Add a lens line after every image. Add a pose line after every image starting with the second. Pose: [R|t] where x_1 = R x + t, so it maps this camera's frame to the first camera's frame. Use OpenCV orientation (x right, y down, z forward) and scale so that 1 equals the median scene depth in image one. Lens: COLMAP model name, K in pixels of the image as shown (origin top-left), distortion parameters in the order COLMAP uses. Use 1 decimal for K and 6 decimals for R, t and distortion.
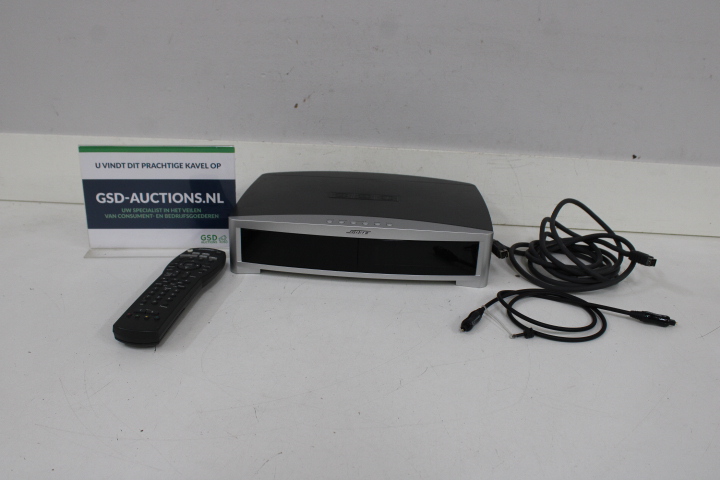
lens RADIAL K [[602.9, 0, 364.9], [0, 602.9, 240.9], [0, 0, 1]] dist [-0.106116, 0.070470]
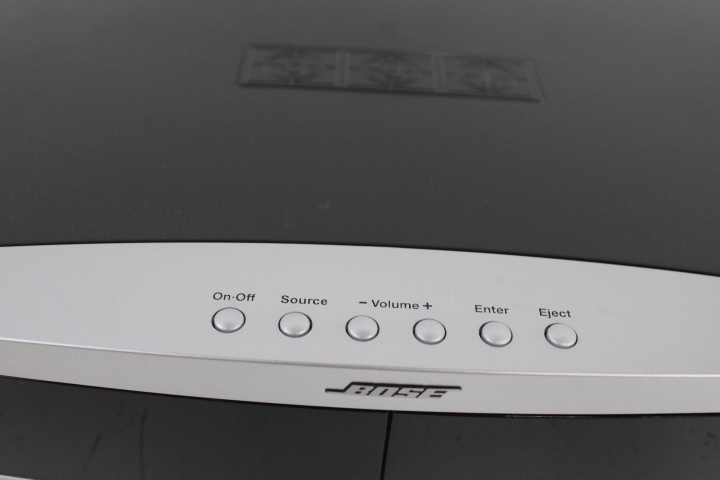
lens RADIAL K [[792.0, 0, 361.3], [0, 792.0, 243.1], [0, 0, 1]] dist [-0.087740, 0.000000]
pose [[0.999374, -0.013226, 0.032817, -0.025921], [0.000923, 0.936943, 0.349480, -0.131178], [-0.035370, -0.349231, 0.936369, 0.757803]]
